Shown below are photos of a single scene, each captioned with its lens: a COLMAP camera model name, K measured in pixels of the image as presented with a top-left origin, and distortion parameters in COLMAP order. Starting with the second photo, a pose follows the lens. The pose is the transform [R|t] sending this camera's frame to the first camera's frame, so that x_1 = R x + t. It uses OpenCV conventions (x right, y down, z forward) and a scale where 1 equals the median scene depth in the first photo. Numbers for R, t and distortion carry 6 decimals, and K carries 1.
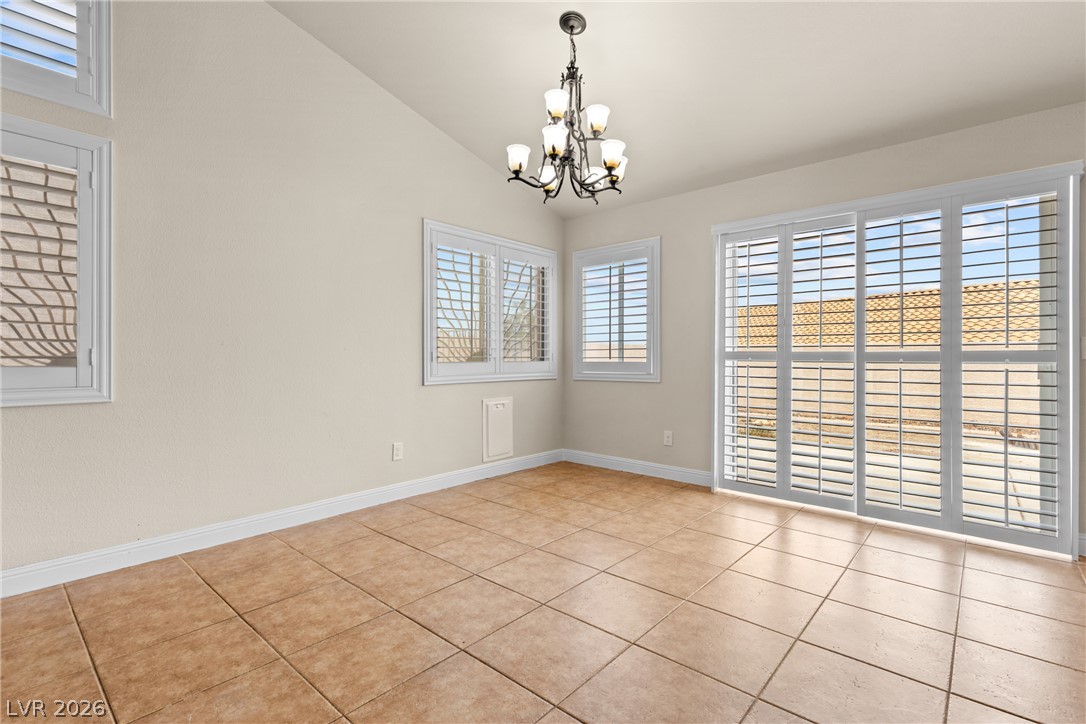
lens RADIAL K [[494.4, 0, 544.1], [0, 494.4, 359.9], [0, 0, 1]] dist [0.011635, -0.000136]
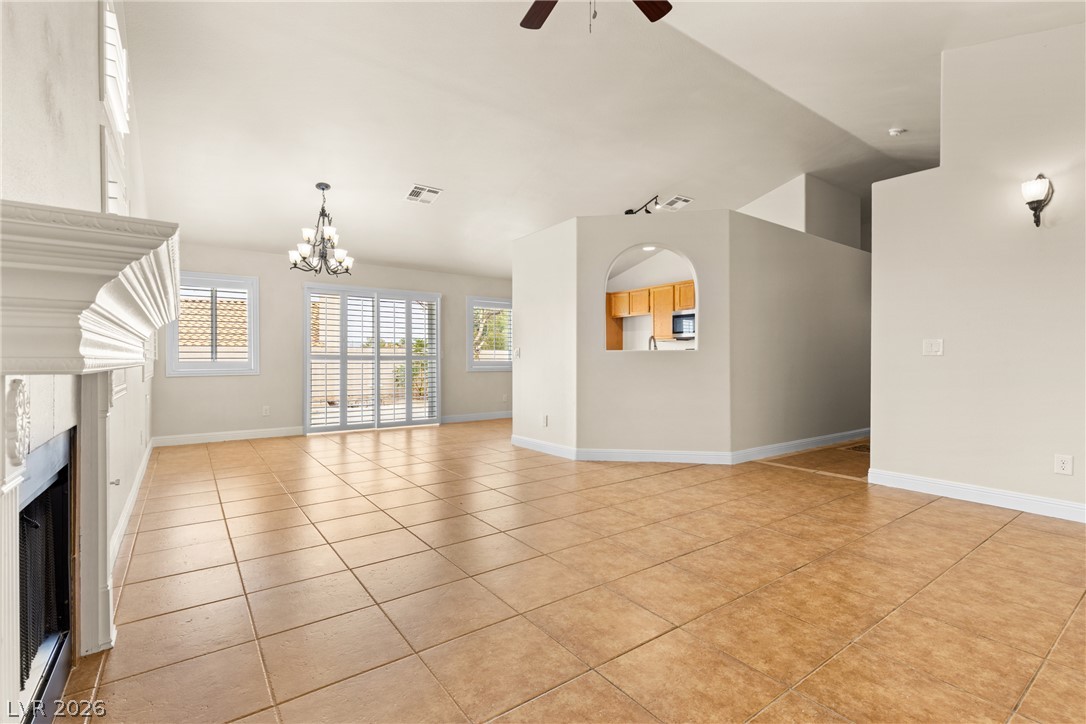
lens RADIAL K [[494.4, 0, 550.3], [0, 494.4, 363.2], [0, 0, 1]] dist [0.011635, -0.000136]
pose [[0.220960, -0.011231, 0.975218, -1.255499], [0.002000, 0.999937, 0.011062, -0.003996], [-0.975281, -0.000494, 0.220968, -0.220912]]
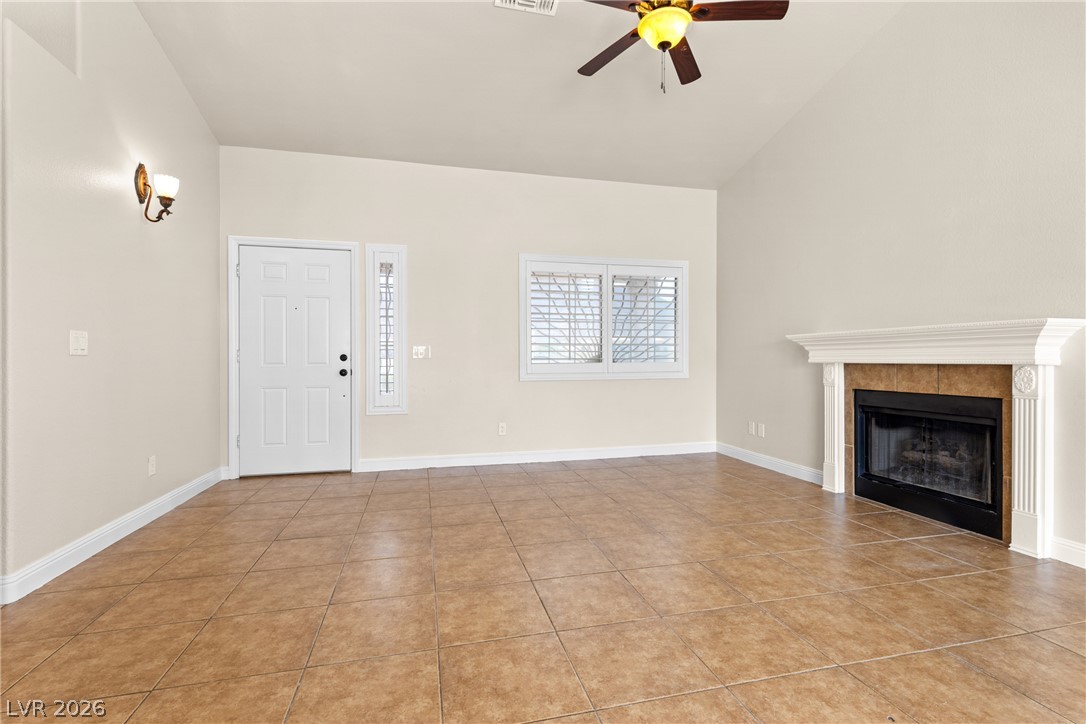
lens RADIAL K [[494.4, 0, 543.2], [0, 494.4, 364.9], [0, 0, 1]] dist [0.011635, -0.000136]
pose [[-0.568844, 0.013230, -0.822339, 0.145729], [0.003491, 0.999900, 0.013672, -0.006430], [0.822438, 0.004907, -0.568833, 0.161312]]
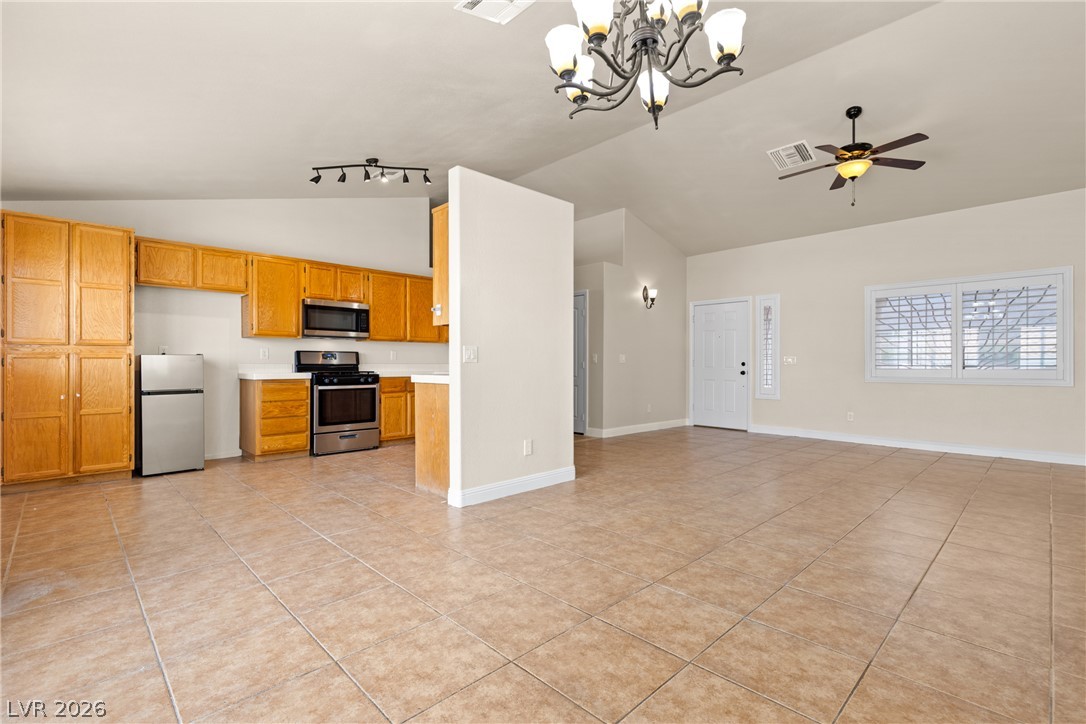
lens RADIAL K [[494.4, 0, 547.4], [0, 494.4, 358.7], [0, 0, 1]] dist [0.011635, -0.000136]
pose [[-0.997138, -0.002172, 0.075575, 0.089888], [-0.003174, 0.999909, -0.013135, -0.001771], [-0.075539, -0.013337, -0.997054, 1.239269]]
